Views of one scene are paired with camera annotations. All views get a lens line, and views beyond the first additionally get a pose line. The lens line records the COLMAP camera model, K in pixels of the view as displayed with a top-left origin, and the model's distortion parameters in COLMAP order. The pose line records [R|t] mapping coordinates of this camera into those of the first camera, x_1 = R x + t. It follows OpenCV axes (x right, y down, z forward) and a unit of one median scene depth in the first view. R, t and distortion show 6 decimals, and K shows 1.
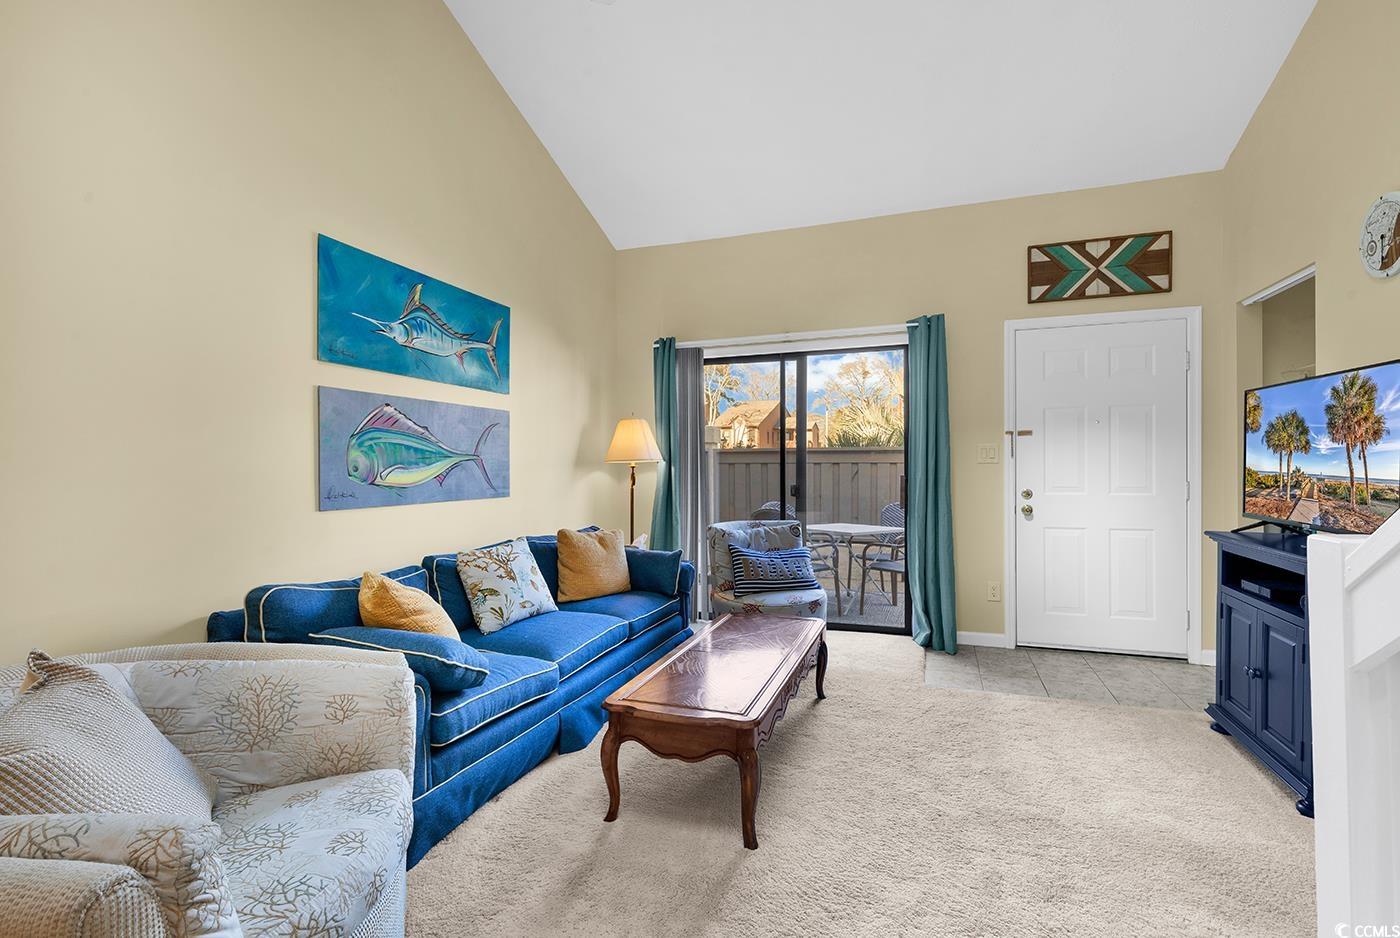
lens RADIAL K [[598.2, 0, 709.8], [0, 598.2, 464.7], [0, 0, 1]] dist [0.004866, 0.000703]
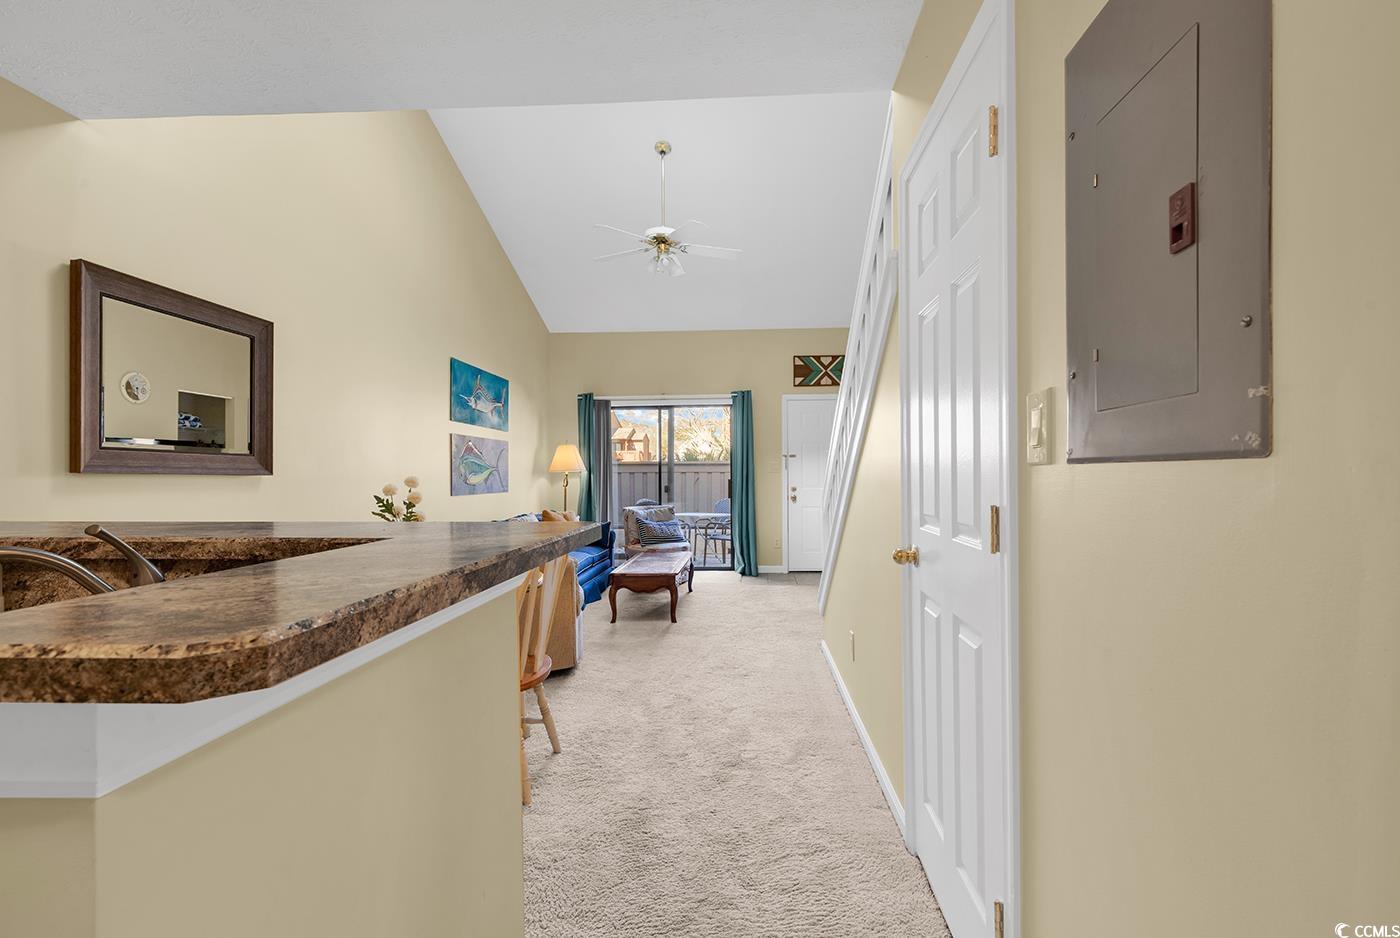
lens RADIAL K [[598.2, 0, 697.2], [0, 598.2, 466.1], [0, 0, 1]] dist [0.004866, 0.000703]
pose [[0.965778, 0.003261, 0.259348, -0.247771], [0.000101, 0.999916, -0.012949, 0.002382], [-0.259369, 0.012532, 0.965697, -0.740354]]
